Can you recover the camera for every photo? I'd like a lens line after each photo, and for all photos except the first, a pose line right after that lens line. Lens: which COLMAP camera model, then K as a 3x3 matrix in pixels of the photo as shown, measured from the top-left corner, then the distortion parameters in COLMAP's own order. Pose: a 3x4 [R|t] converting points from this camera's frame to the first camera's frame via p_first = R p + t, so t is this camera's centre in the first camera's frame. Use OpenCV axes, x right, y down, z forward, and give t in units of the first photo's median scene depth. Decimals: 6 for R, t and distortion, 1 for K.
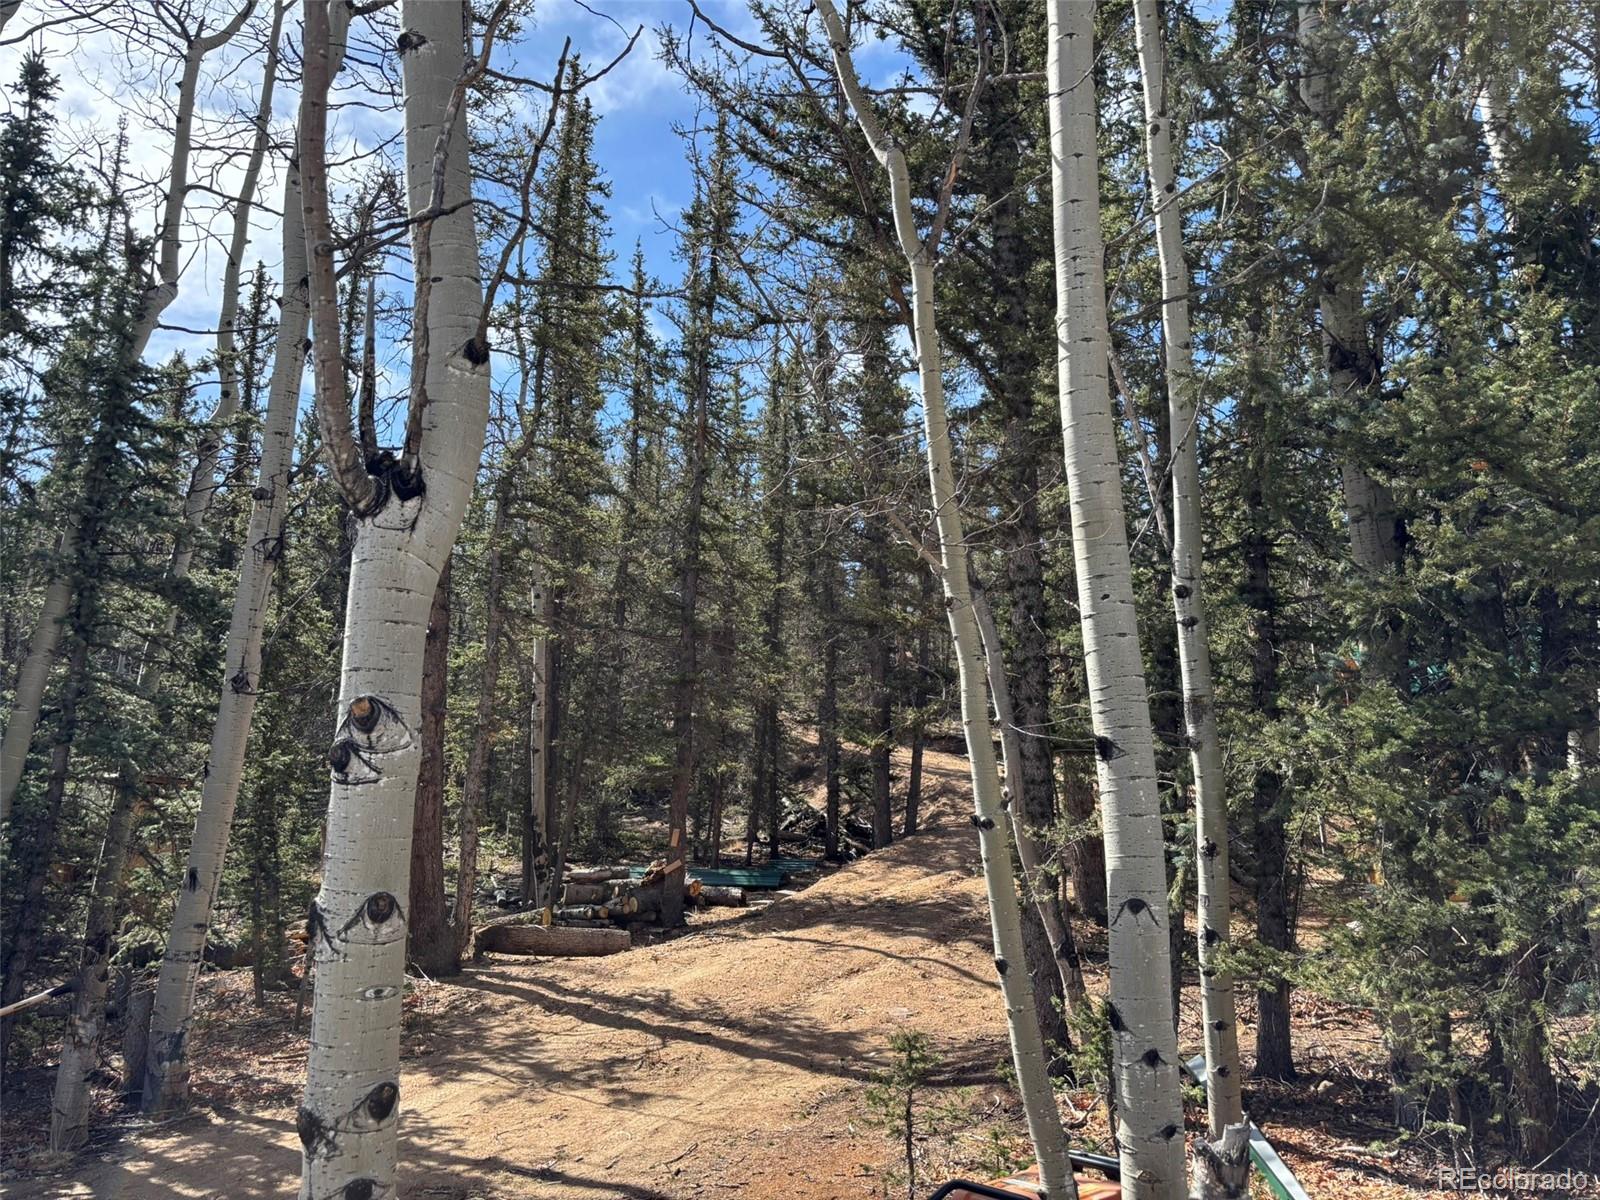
lens RADIAL K [[1201.0, 0, 794.1], [0, 1201.0, 589.1], [0, 0, 1]] dist [0.035909, -0.038354]
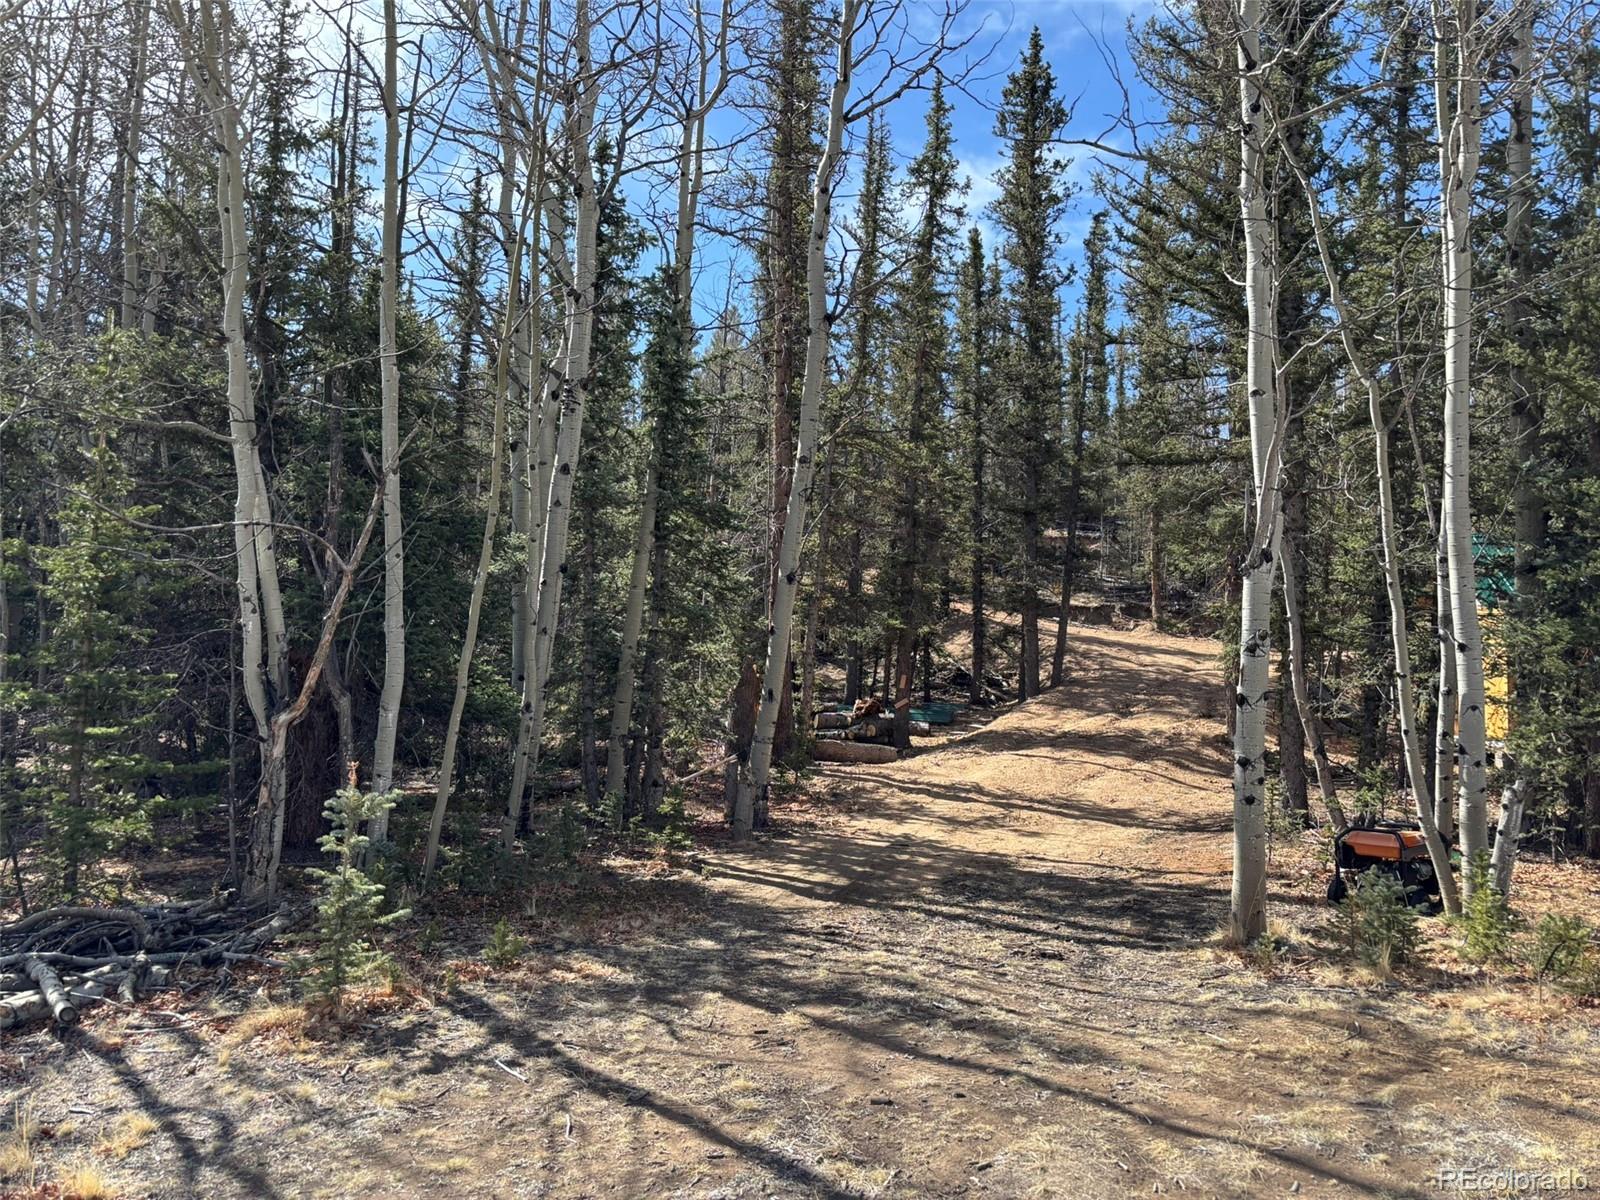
lens RADIAL K [[1201.0, 0, 774.9], [0, 1201.0, 598.9], [0, 0, 1]] dist [0.035909, -0.038354]
pose [[0.999147, 0.026800, -0.031420, -0.367577], [-0.022473, 0.991157, 0.130779, -0.089365], [0.034647, -0.129961, 0.990914, -0.514576]]
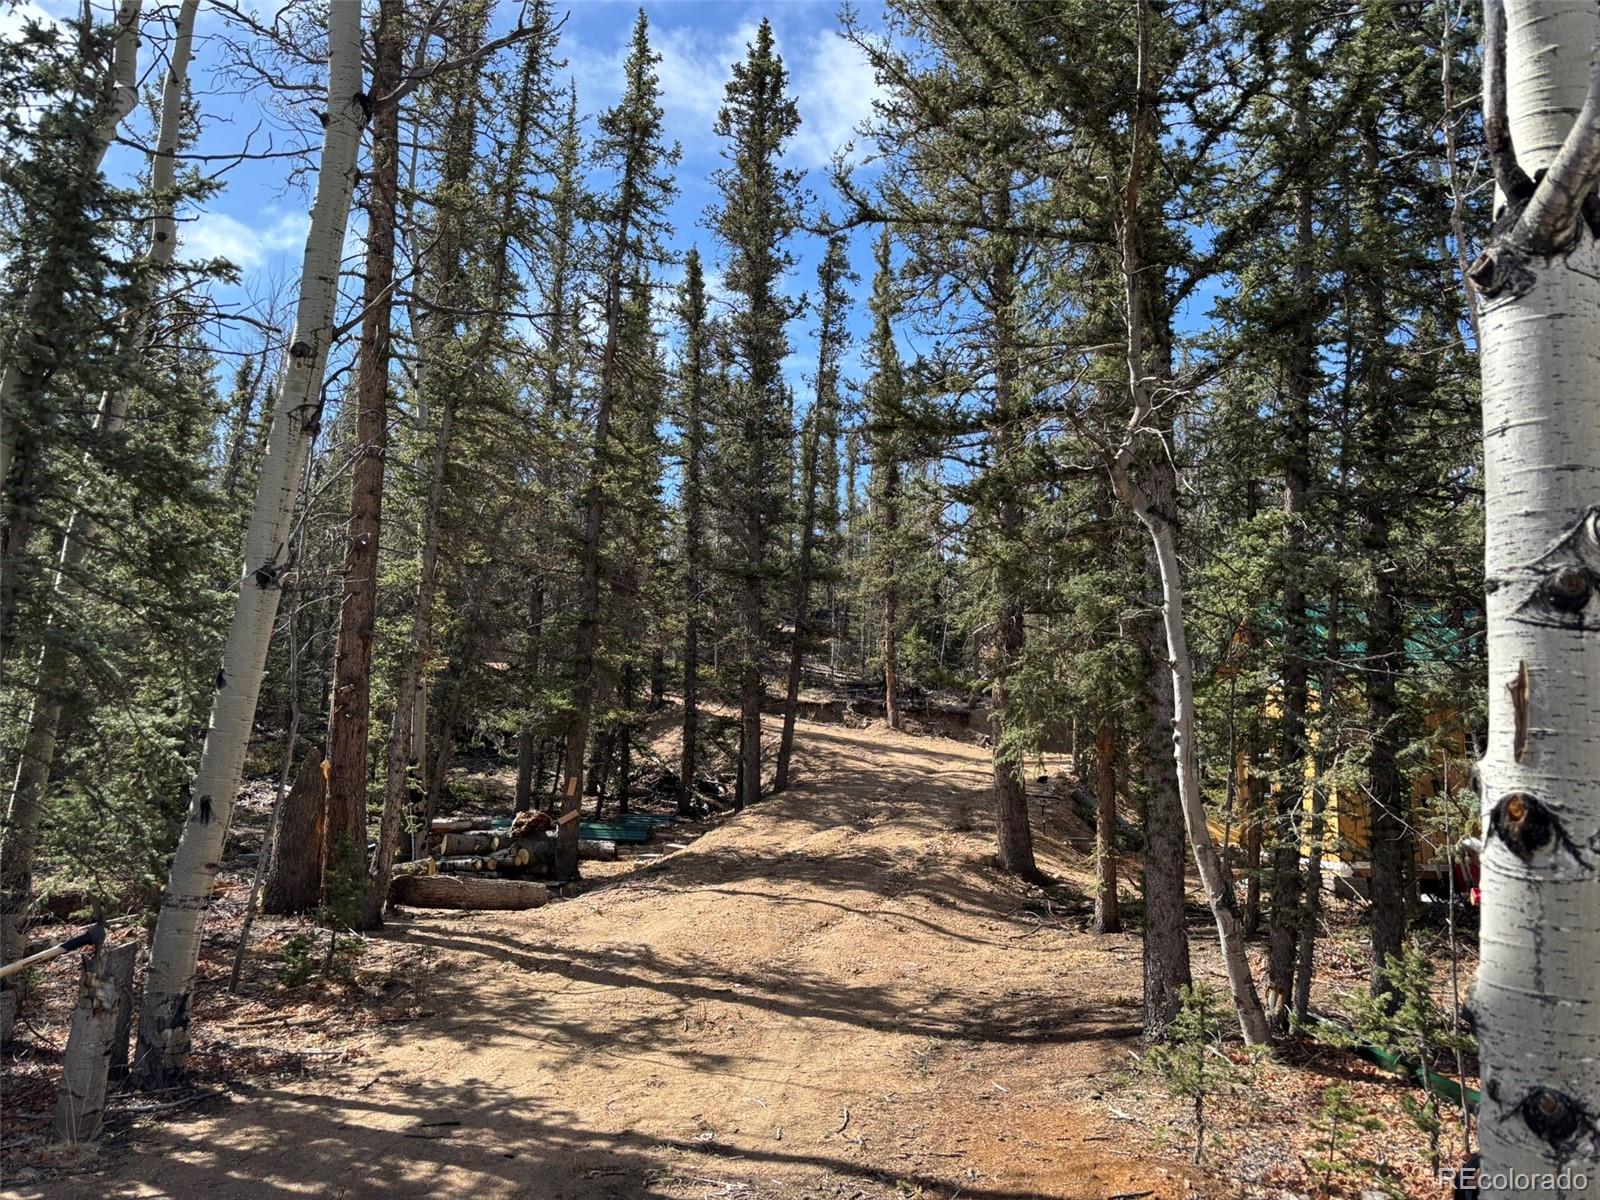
lens RADIAL K [[1201.0, 0, 804.1], [0, 1201.0, 600.5], [0, 0, 1]] dist [0.035909, -0.038354]
pose [[0.976753, 0.056645, 0.206750, -0.228238], [-0.064863, 0.997342, 0.033184, 0.036149], [-0.204320, -0.045823, 0.977831, 0.098560]]
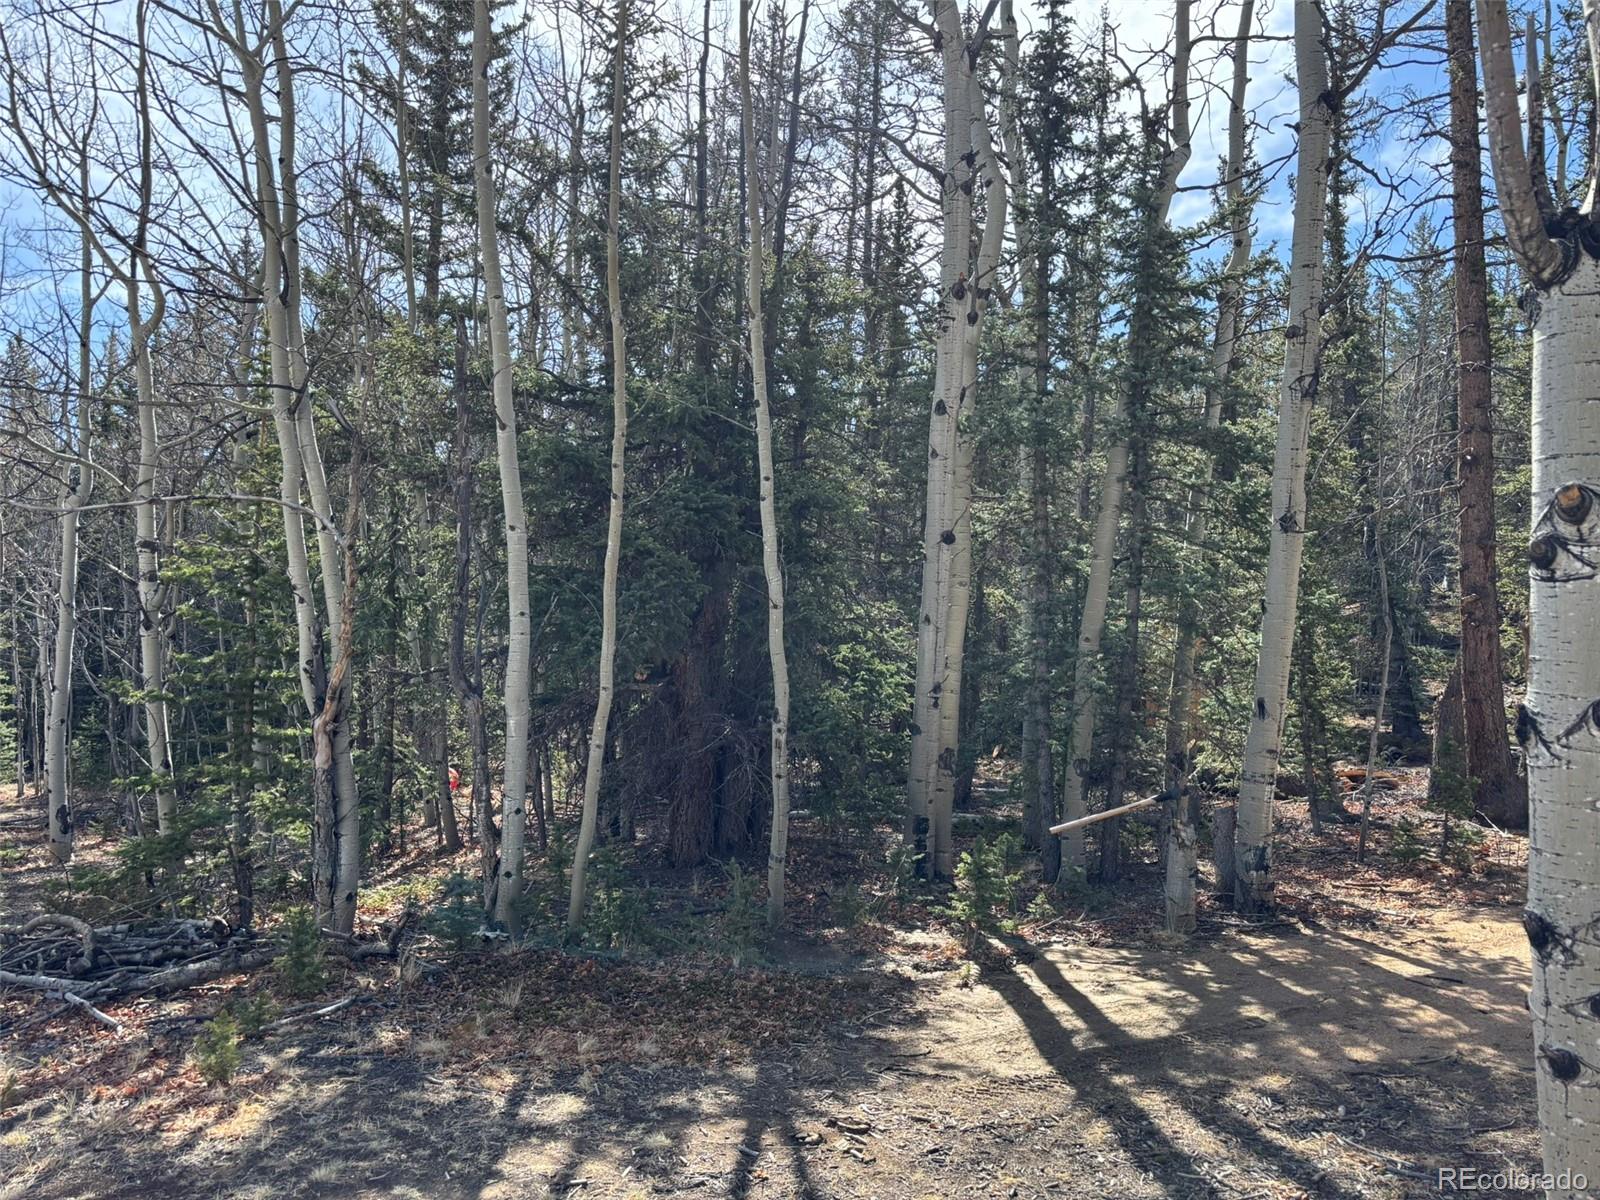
lens RADIAL K [[1201.0, 0, 803.5], [0, 1201.0, 601.1], [0, 0, 1]] dist [0.035909, -0.038354]
pose [[0.712497, -0.021760, -0.701337, -0.031374], [0.114963, 0.989632, 0.086088, 0.007430], [0.692193, -0.141965, 0.707612, -0.012755]]
